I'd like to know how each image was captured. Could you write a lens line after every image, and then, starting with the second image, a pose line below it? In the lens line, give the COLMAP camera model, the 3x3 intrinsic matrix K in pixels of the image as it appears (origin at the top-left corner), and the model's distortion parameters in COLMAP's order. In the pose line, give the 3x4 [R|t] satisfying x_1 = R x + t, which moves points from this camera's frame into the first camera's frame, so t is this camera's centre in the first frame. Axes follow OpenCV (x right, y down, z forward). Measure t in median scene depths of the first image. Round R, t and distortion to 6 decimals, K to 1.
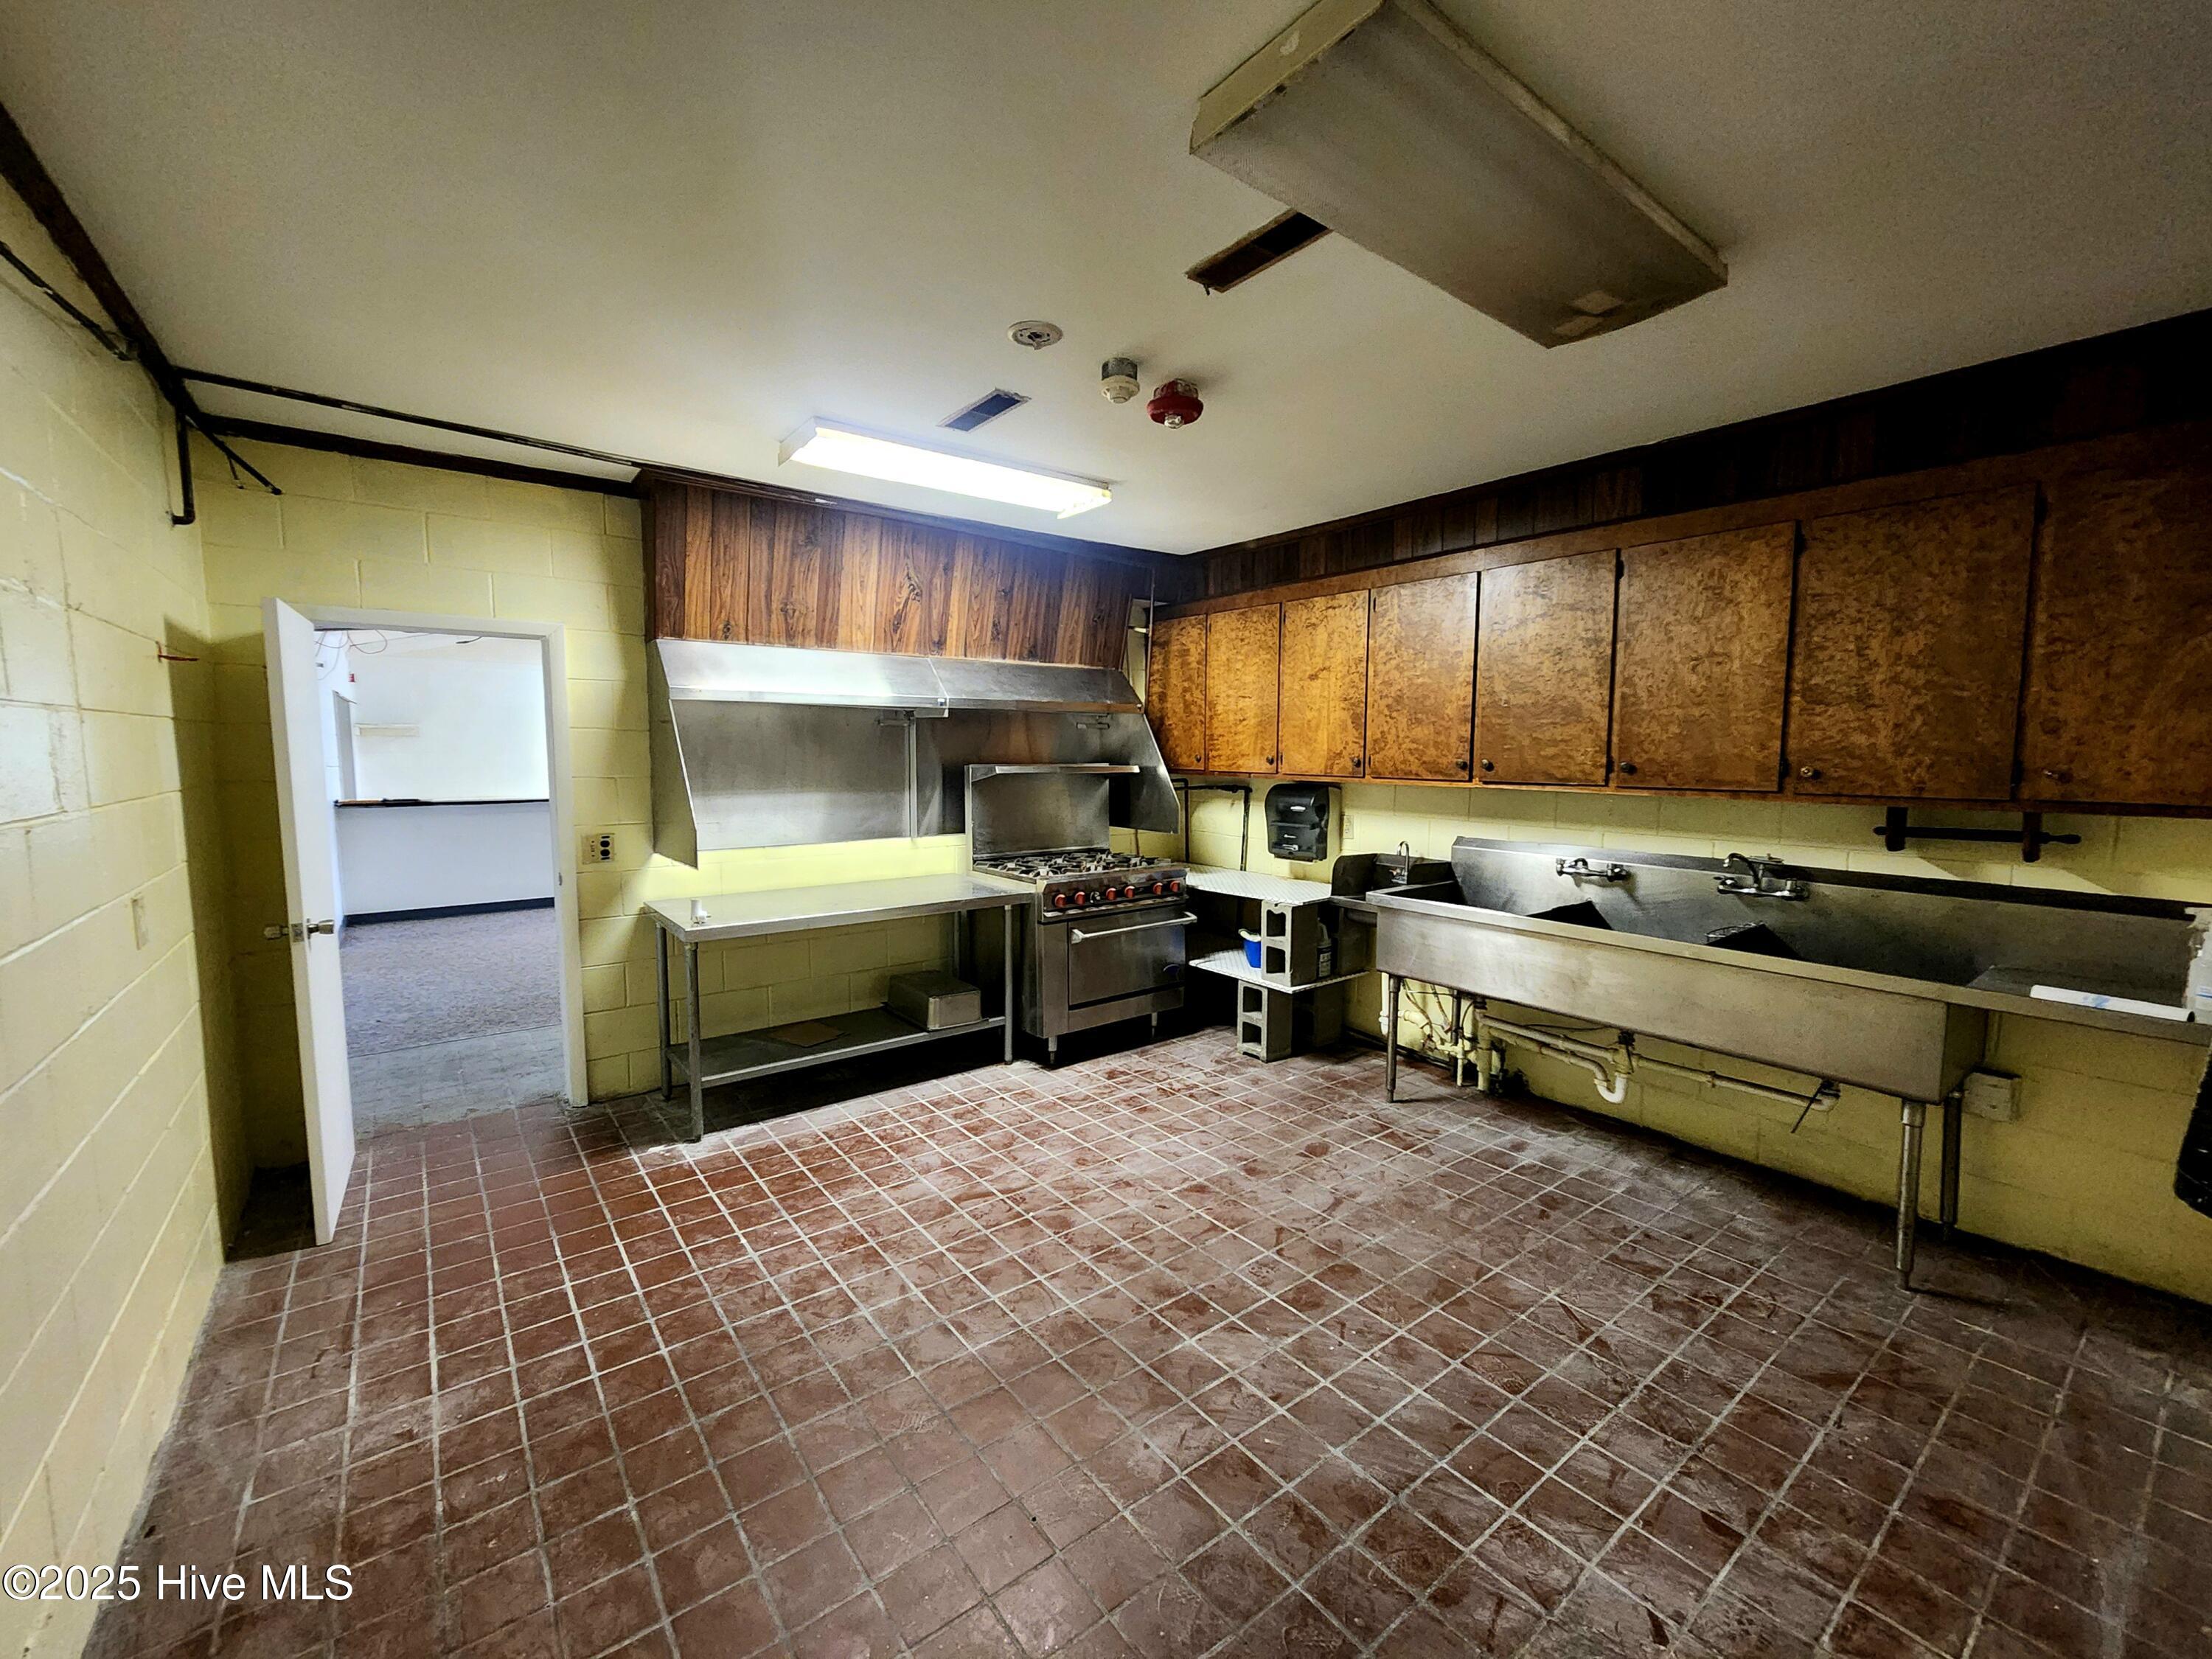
lens RADIAL K [[917.1, 0, 1130.3], [0, 917.1, 825.6], [0, 0, 1]] dist [0.004796, -0.000594]
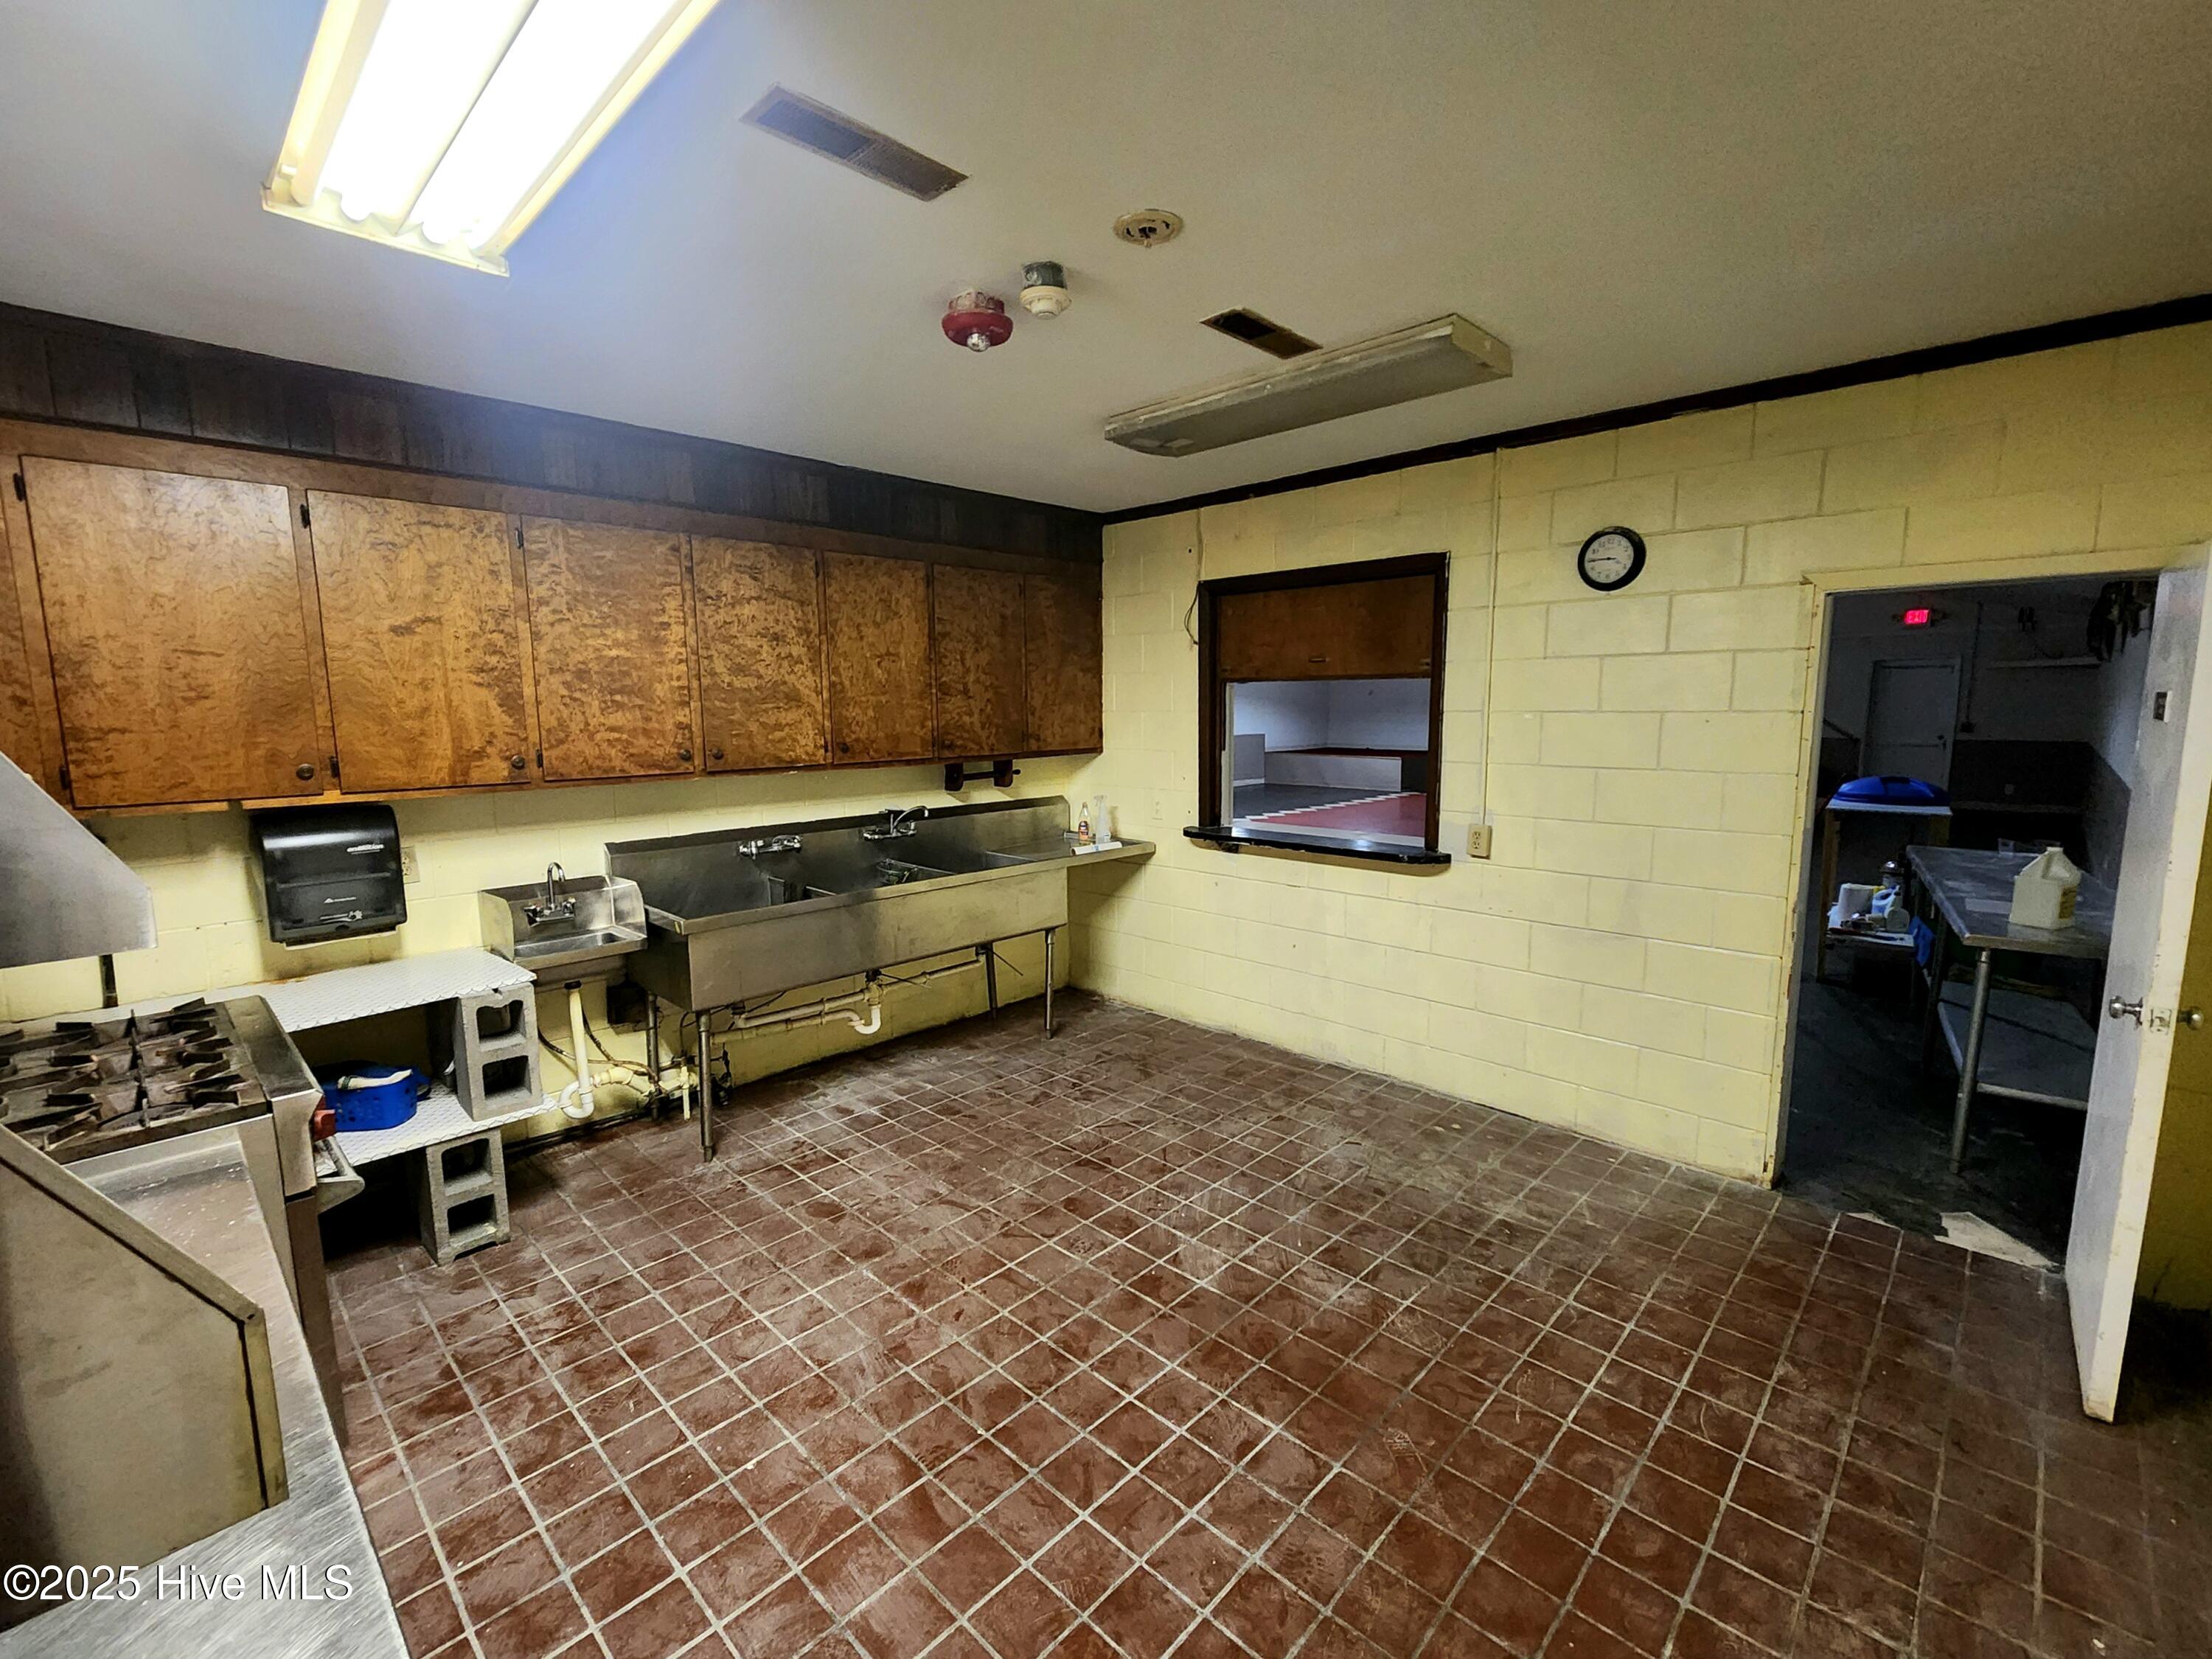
lens RADIAL K [[917.1, 0, 1130.3], [0, 917.1, 825.6], [0, 0, 1]] dist [0.004796, -0.000594]
pose [[-0.127632, -0.135448, 0.982529, -0.654686], [0.095447, 0.984356, 0.148099, -0.104564], [-0.987218, 0.112682, -0.112708, 0.808807]]
